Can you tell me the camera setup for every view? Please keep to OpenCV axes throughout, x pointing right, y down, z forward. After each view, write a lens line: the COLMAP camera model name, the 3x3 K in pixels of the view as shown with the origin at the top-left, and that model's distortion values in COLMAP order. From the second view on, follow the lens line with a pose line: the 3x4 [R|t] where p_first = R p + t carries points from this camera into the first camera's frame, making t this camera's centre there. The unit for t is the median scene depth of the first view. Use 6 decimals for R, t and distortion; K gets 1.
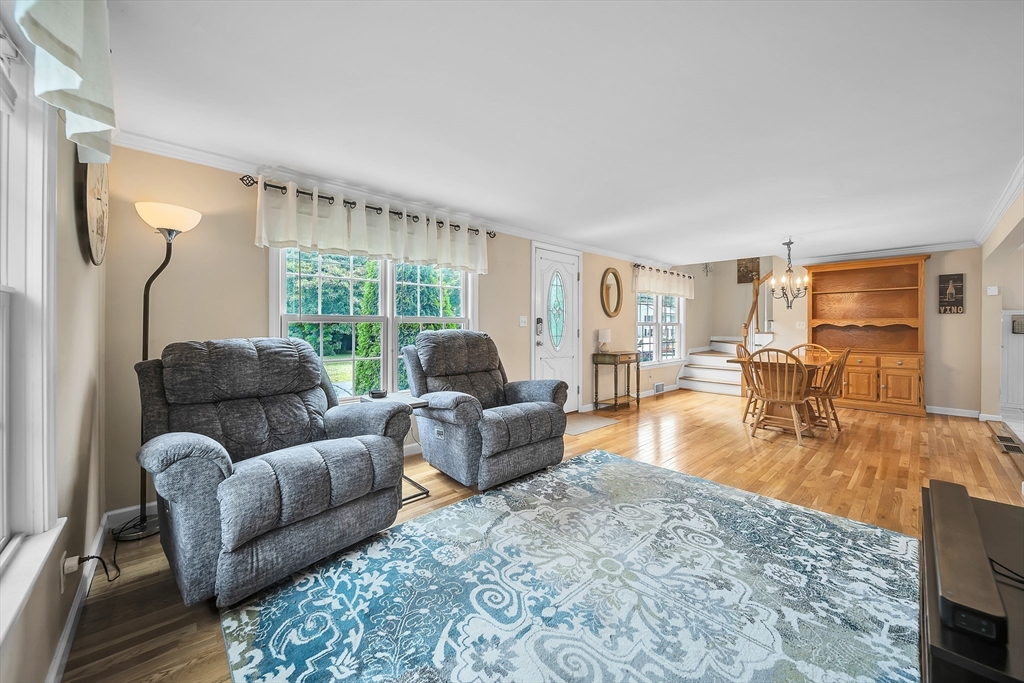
lens RADIAL K [[376.7, 0, 508.0], [0, 376.7, 332.0], [0, 0, 1]] dist [0.000008, -0.000085]
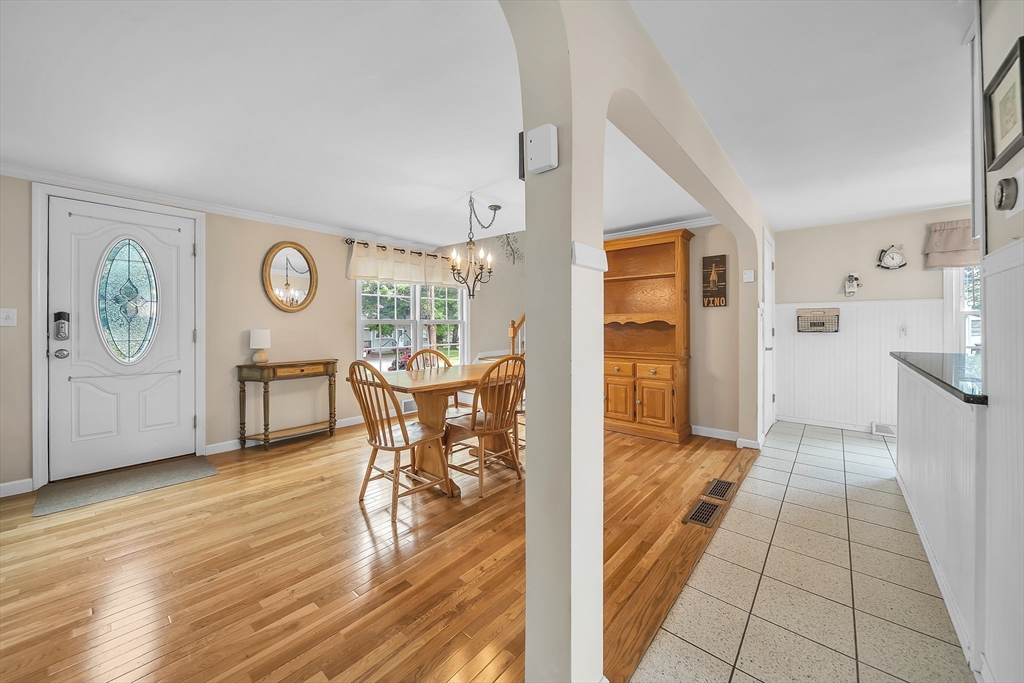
lens RADIAL K [[383.3, 0, 505.3], [0, 383.3, 324.8], [0, 0, 1]] dist [0.000709, 0.000006]
pose [[0.992452, -0.004492, 0.122553, 0.646898], [0.006311, 0.999876, -0.014453, -0.002679], [-0.122473, 0.015117, 0.992357, 0.268374]]
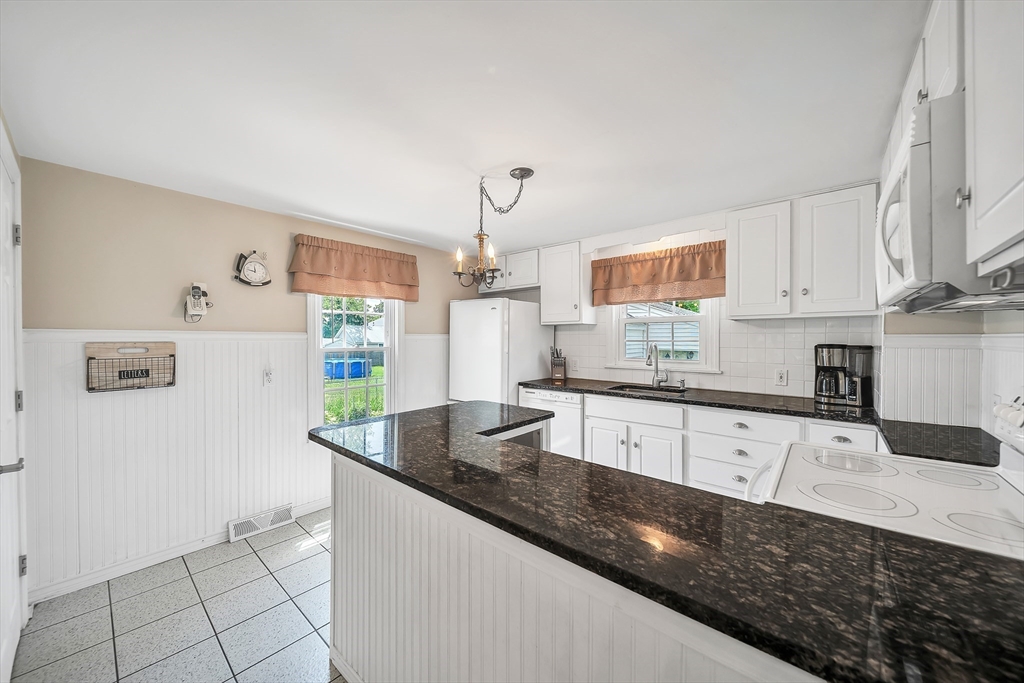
lens RADIAL K [[367.1, 0, 512.0], [0, 367.1, 341.5], [0, 0, 1]] dist [-0.010164, 0.000007]
pose [[-0.129783, -0.007735, 0.991512, 0.966586], [0.014874, 0.999842, 0.009747, -0.043813], [-0.991431, 0.016013, -0.129647, 0.644059]]
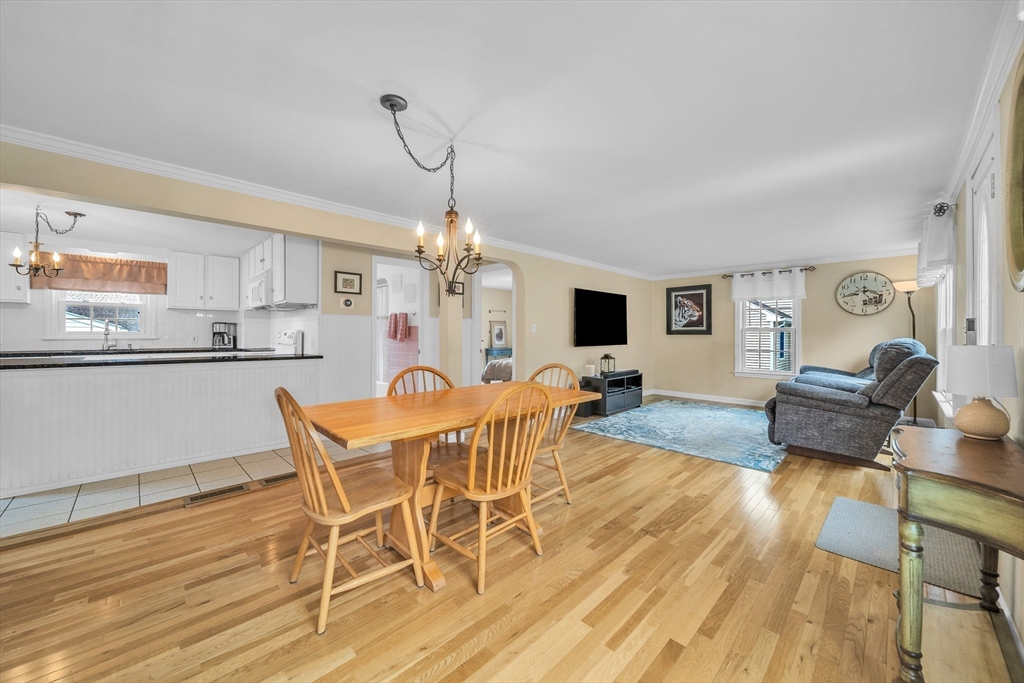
lens RADIAL K [[412.5, 0, 512.6], [0, 412.5, 331.1], [0, 0, 1]] dist [0.023345, 0.000104]
pose [[-0.998566, -0.004471, -0.053352, 0.616765], [-0.005107, 0.999917, 0.011800, -0.023773], [0.053295, 0.012056, -0.998506, 1.383966]]
